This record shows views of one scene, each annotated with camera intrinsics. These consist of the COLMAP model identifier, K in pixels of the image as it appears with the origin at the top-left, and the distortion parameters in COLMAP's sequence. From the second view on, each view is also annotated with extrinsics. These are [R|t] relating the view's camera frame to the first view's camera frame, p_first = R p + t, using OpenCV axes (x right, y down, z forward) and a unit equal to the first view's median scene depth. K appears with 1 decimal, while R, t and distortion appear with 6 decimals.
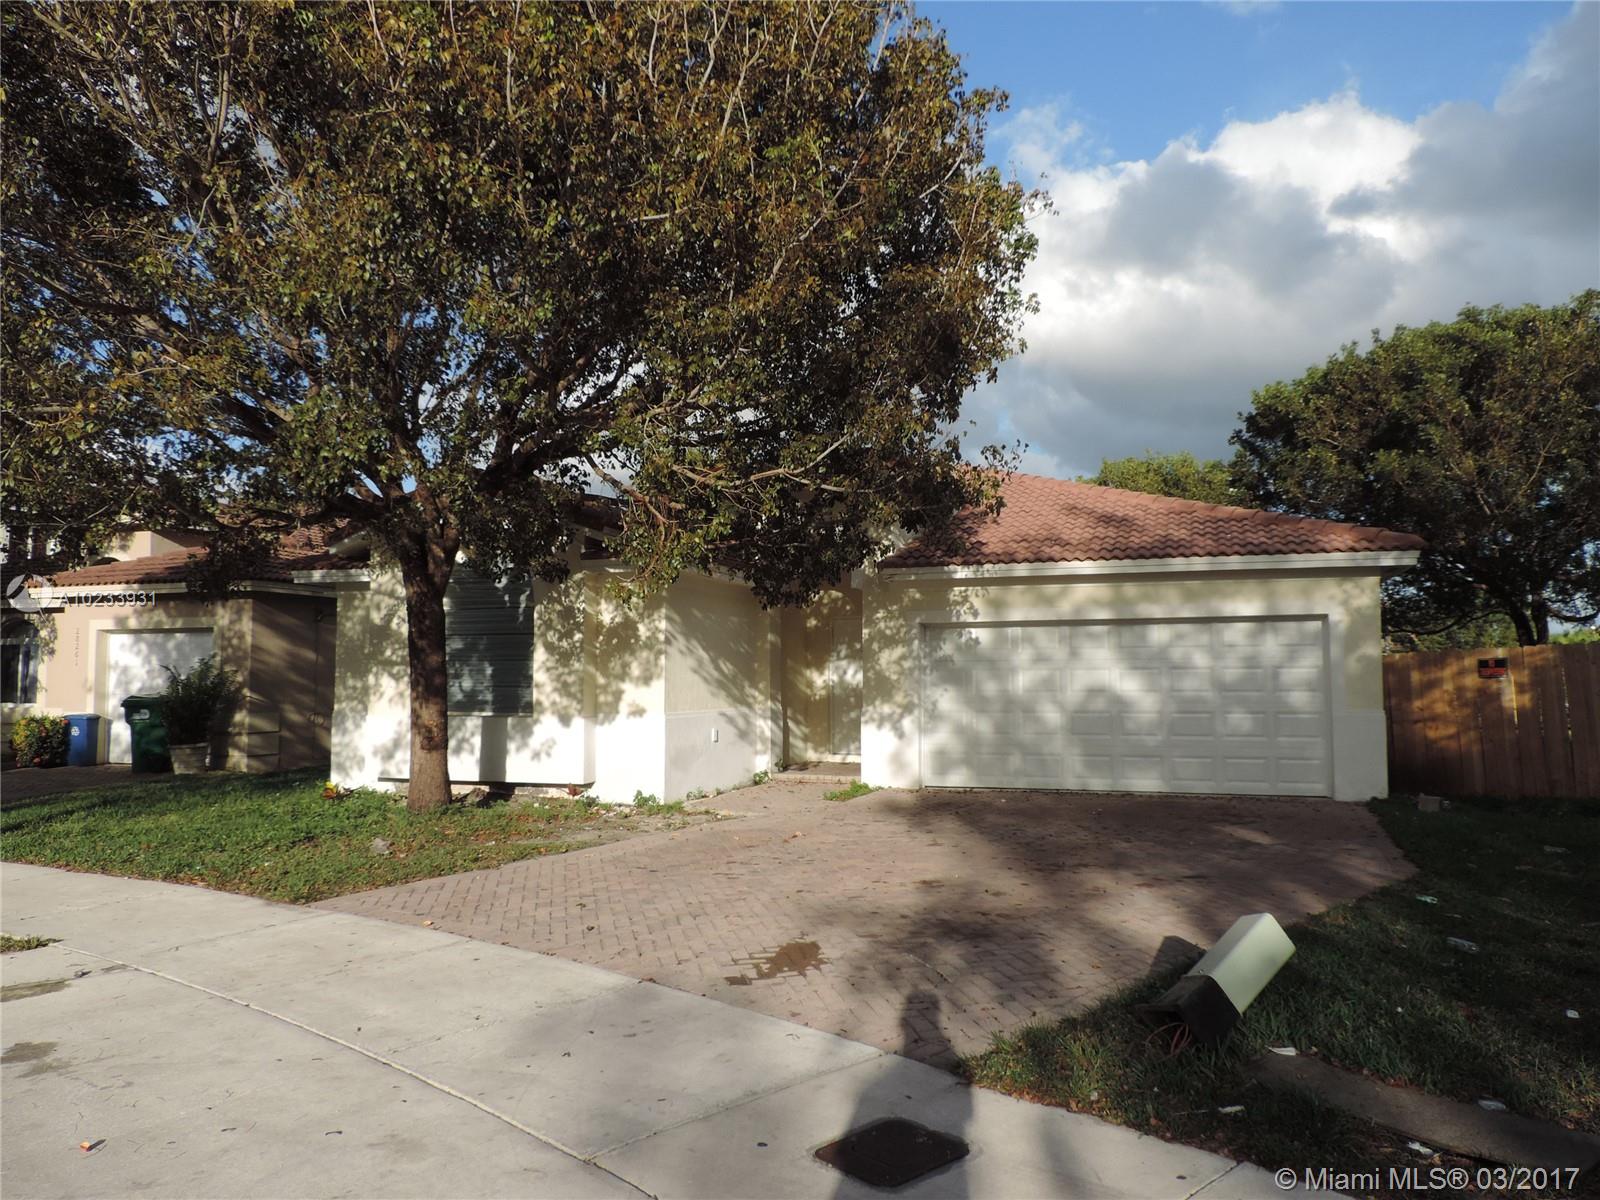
lens RADIAL K [[1167.6, 0, 808.2], [0, 1167.6, 599.4], [0, 0, 1]] dist [-0.009660, -0.004870]
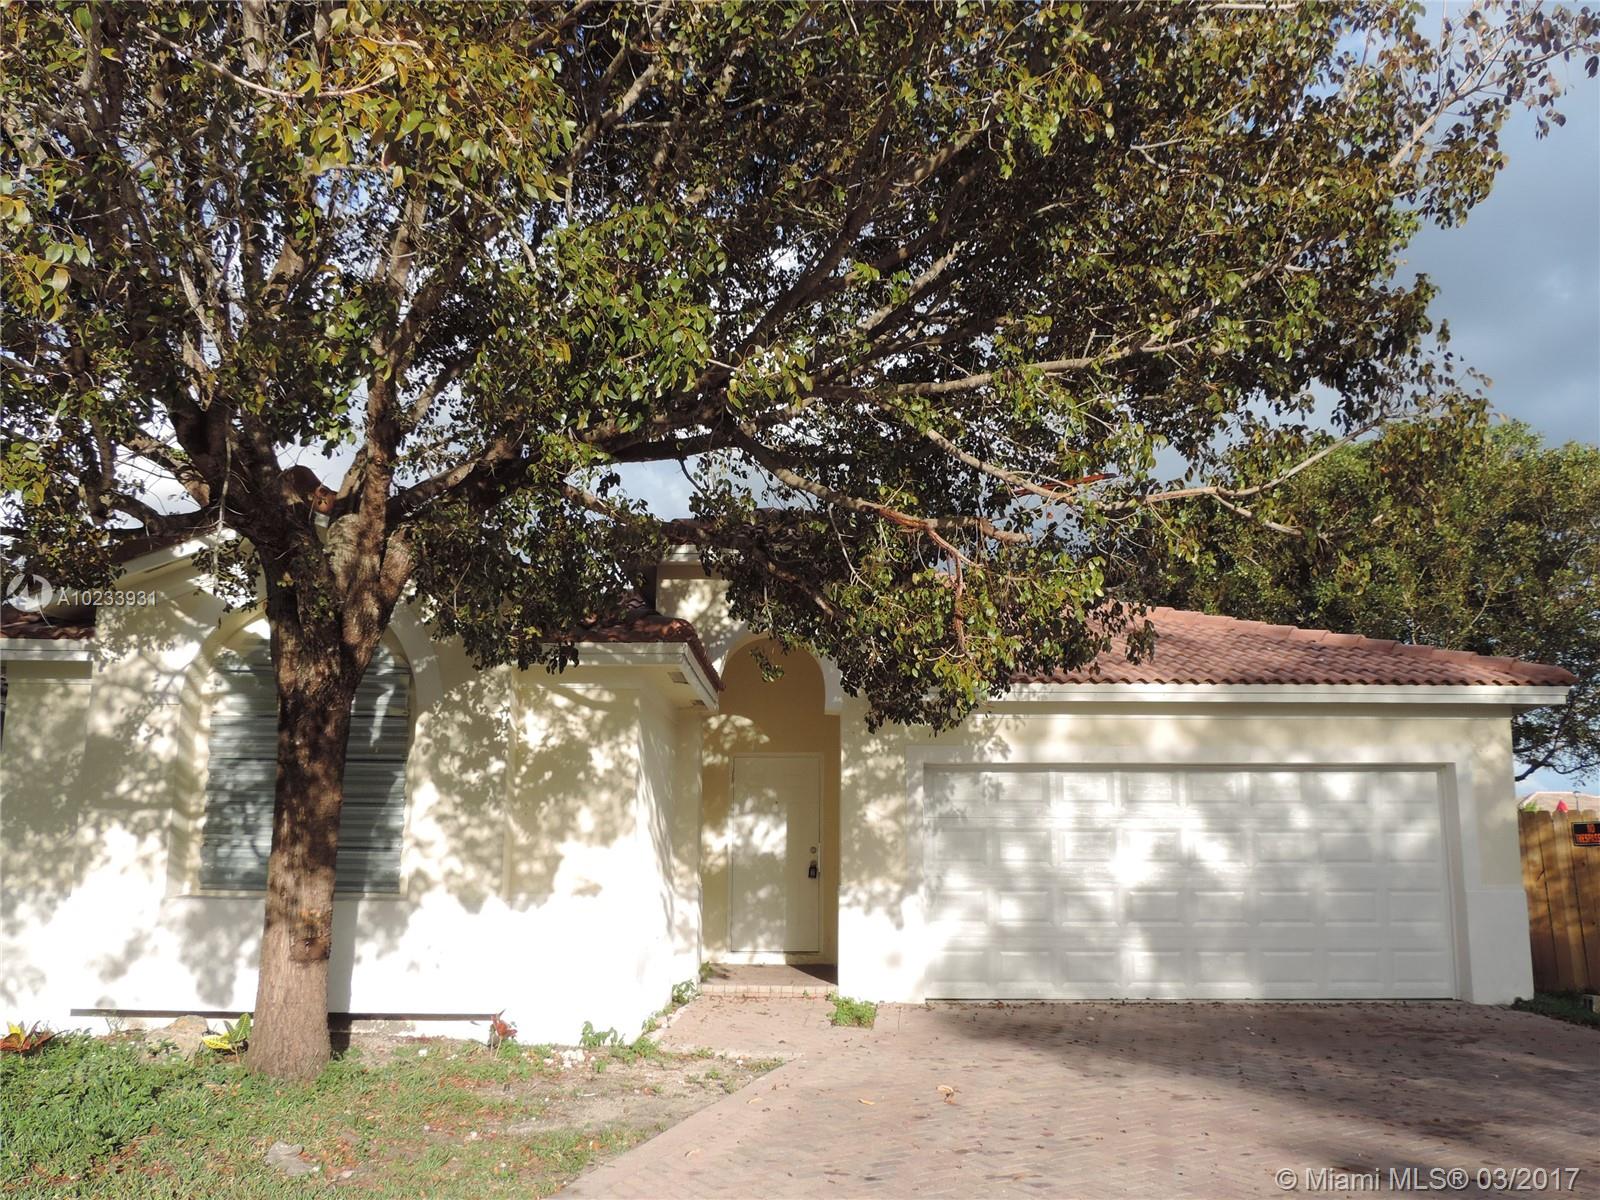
lens RADIAL K [[1389.1, 0, 814.6], [0, 1389.1, 572.0], [0, 0, 1]] dist [0.003454, -0.022570]
pose [[0.942184, 0.072939, 0.327062, -0.278694], [-0.029661, 0.990345, -0.135416, 0.024105], [-0.333781, 0.117885, 0.935250, 0.237665]]
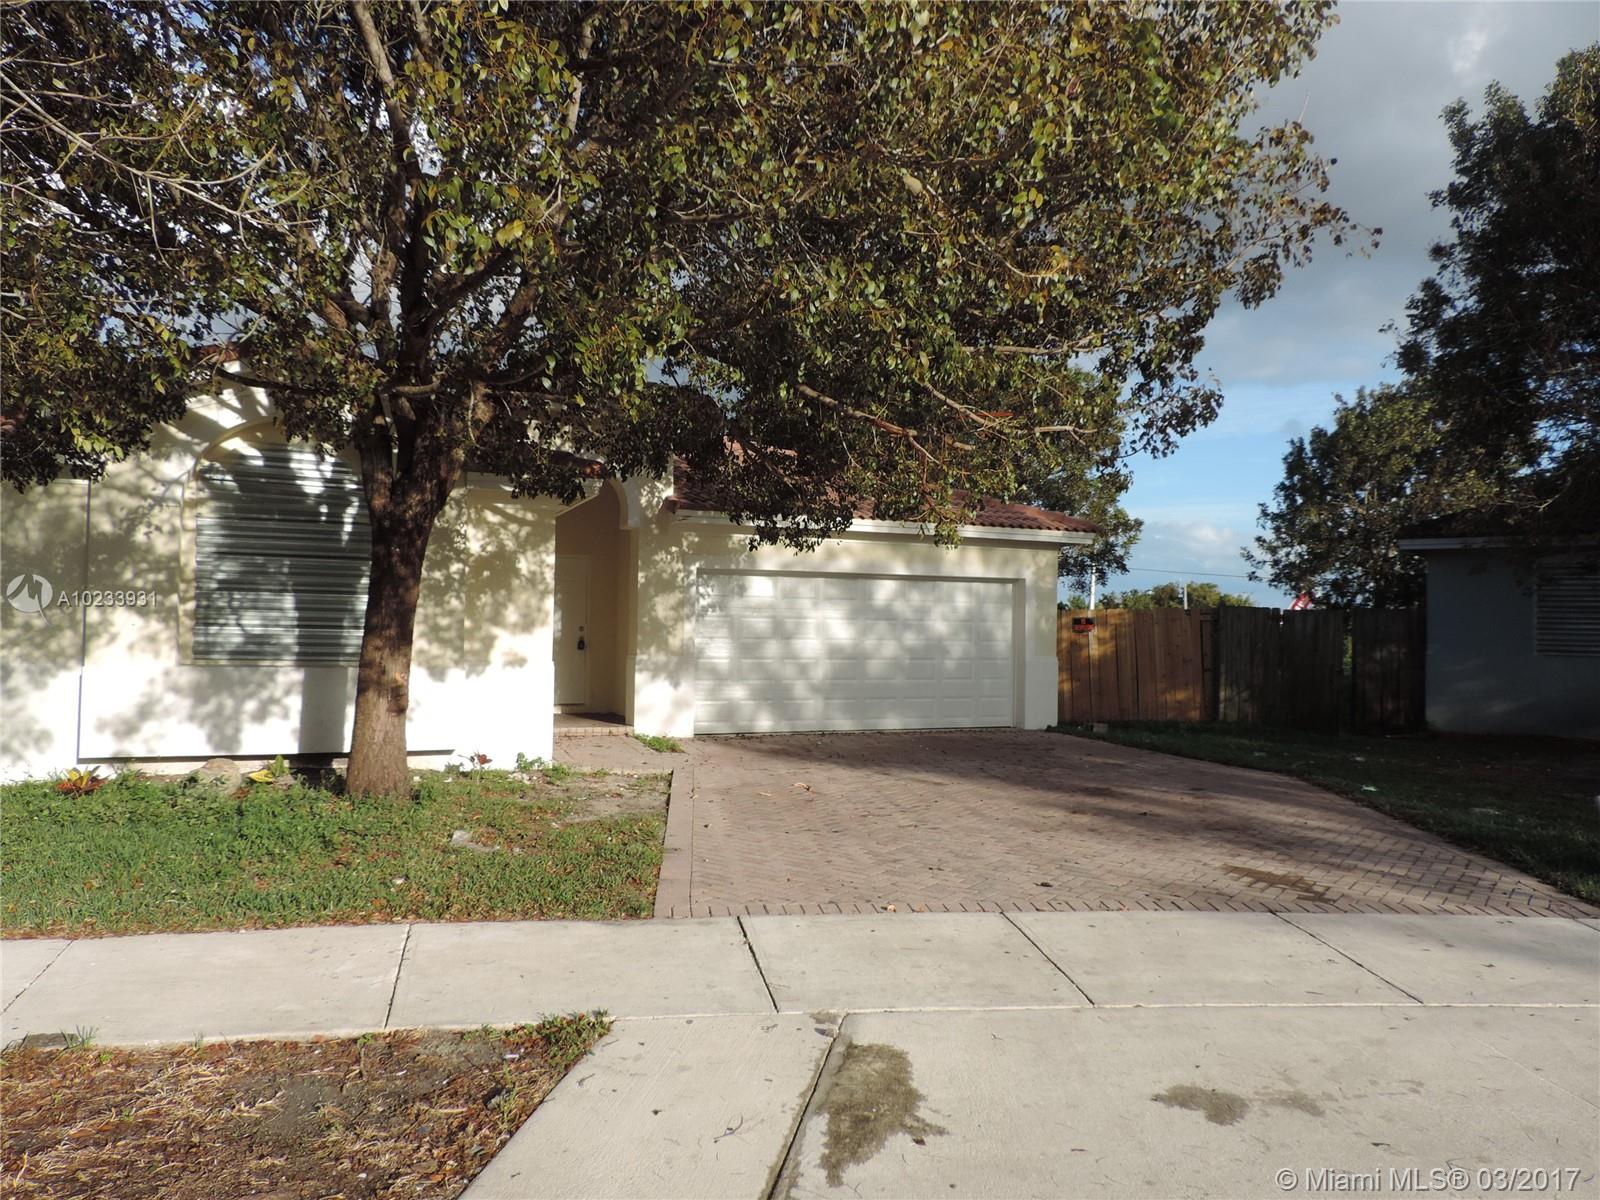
lens RADIAL K [[1167.6, 0, 817.3], [0, 1167.6, 603.1], [0, 0, 1]] dist [-0.009660, -0.004870]
pose [[0.729248, 0.029087, 0.683631, -0.545176], [-0.063400, 0.997670, 0.025181, 0.019930], [-0.681306, -0.061706, 0.729394, 0.241038]]
